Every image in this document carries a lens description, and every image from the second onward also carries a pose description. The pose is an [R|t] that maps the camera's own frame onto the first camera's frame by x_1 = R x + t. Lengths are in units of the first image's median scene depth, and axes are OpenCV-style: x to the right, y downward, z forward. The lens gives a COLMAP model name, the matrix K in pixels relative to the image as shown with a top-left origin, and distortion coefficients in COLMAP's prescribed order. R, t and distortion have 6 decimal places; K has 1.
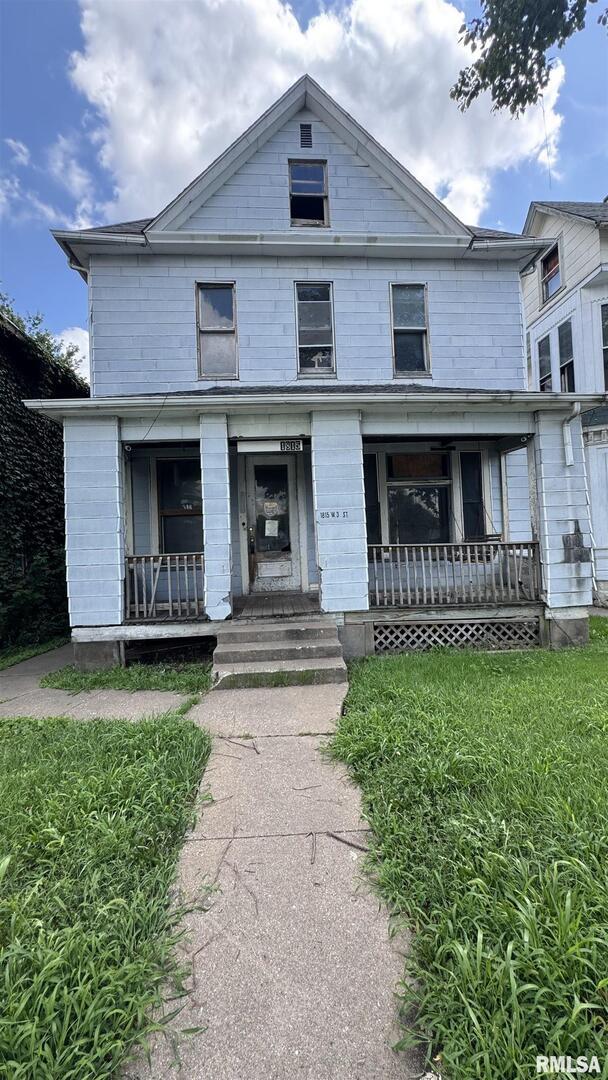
lens RADIAL K [[432.3, 0, 302.1], [0, 432.3, 538.5], [0, 0, 1]] dist [-0.000149, -0.000093]
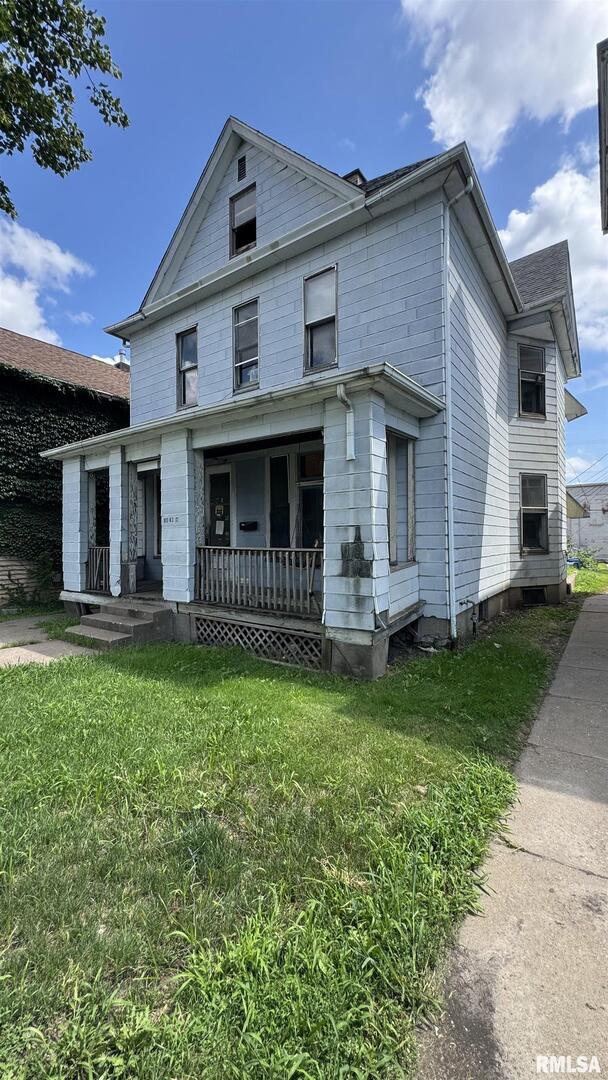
lens RADIAL K [[432.3, 0, 301.5], [0, 432.3, 539.0], [0, 0, 1]] dist [-0.000149, -0.000093]
pose [[0.774671, 0.028583, -0.631718, 1.077254], [-0.008666, 0.999364, 0.034591, -0.045628], [0.632305, -0.021322, 0.774426, 0.293413]]
